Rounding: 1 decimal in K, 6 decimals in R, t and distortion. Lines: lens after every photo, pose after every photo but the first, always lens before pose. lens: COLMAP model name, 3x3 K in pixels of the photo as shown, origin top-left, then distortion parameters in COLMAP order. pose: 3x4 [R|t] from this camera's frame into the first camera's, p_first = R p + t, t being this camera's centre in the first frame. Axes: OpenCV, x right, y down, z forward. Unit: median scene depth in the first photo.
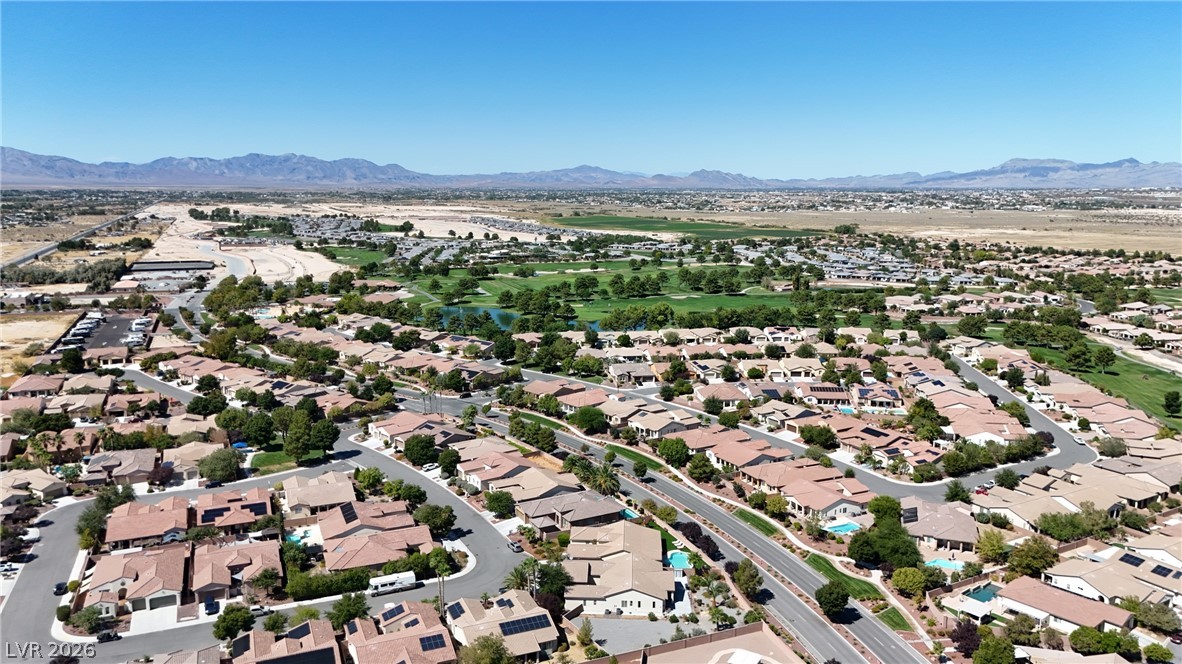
lens RADIAL K [[833.0, 0, 591.7], [0, 833.0, 331.0], [0, 0, 1]] dist [-0.003368, -0.000484]
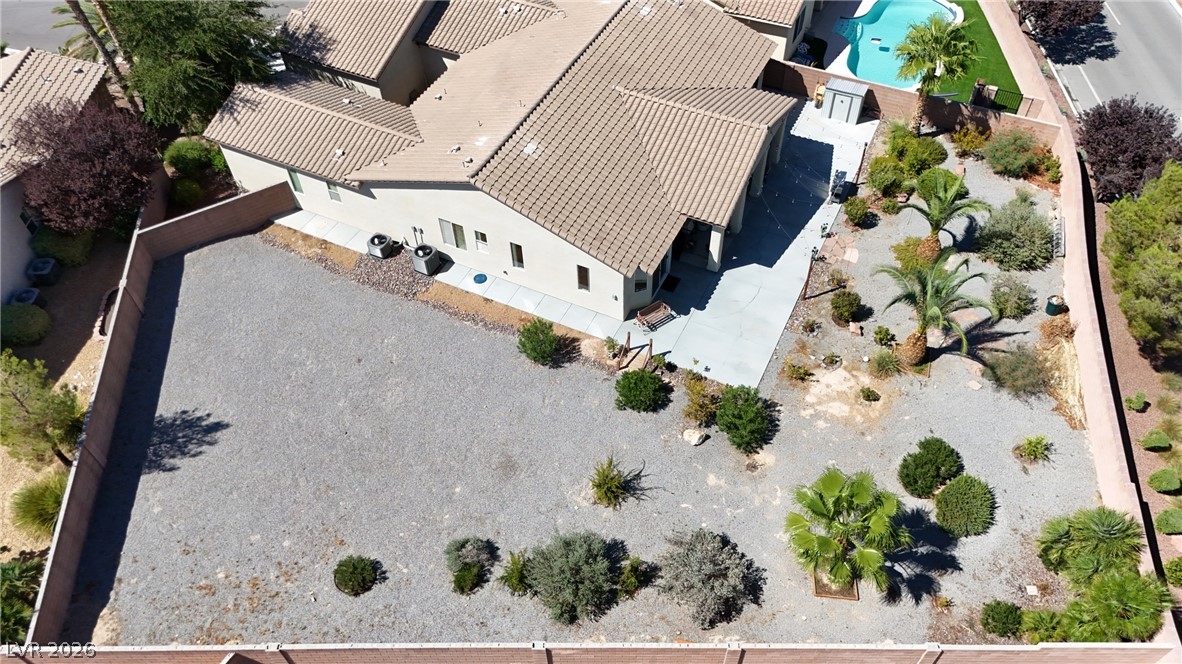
lens RADIAL K [[833.0, 0, 590.5], [0, 833.0, 331.2], [0, 0, 1]] dist [-0.003368, -0.000484]
pose [[0.914241, 0.292136, -0.280748, 0.130907], [-0.030016, 0.739843, 0.672109, 0.203574], [0.404056, -0.606043, 0.685164, 0.841270]]
